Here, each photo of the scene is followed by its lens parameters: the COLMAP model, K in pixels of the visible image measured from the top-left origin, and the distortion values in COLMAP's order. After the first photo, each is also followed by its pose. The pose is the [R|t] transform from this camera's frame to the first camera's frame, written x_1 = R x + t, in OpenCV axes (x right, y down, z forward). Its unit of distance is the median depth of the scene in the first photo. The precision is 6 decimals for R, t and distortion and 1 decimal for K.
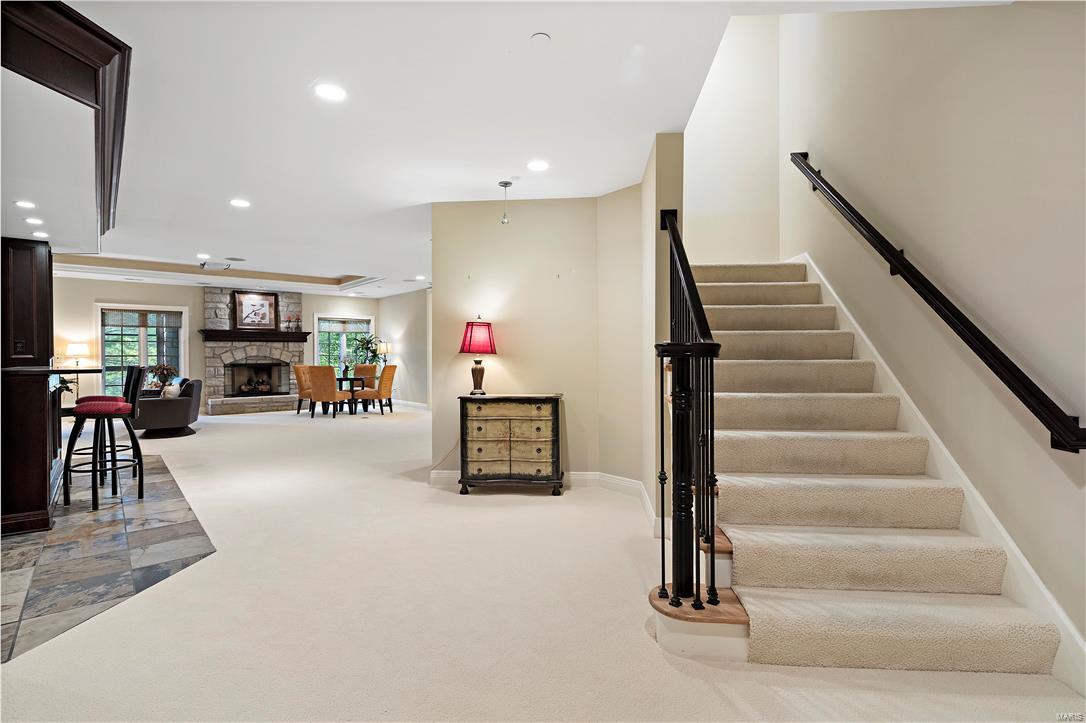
lens RADIAL K [[527.9, 0, 543.0], [0, 527.9, 361.5], [0, 0, 1]] dist [0.000581, 0.000102]
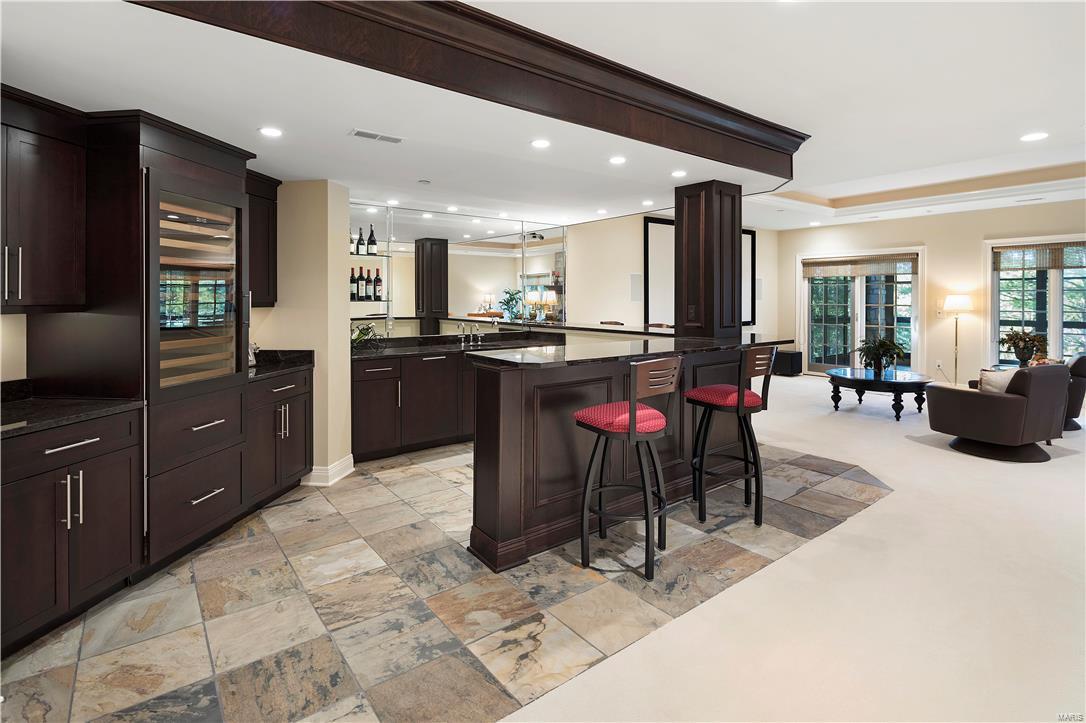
lens RADIAL K [[531.0, 0, 544.9], [0, 531.0, 298.9], [0, 0, 1]] dist [-0.000811, -0.000227]
pose [[-0.035351, 0.005526, -0.999360, -0.062586], [-0.010796, 0.999924, 0.005911, -0.022234], [0.999317, 0.010998, -0.035288, 0.348999]]
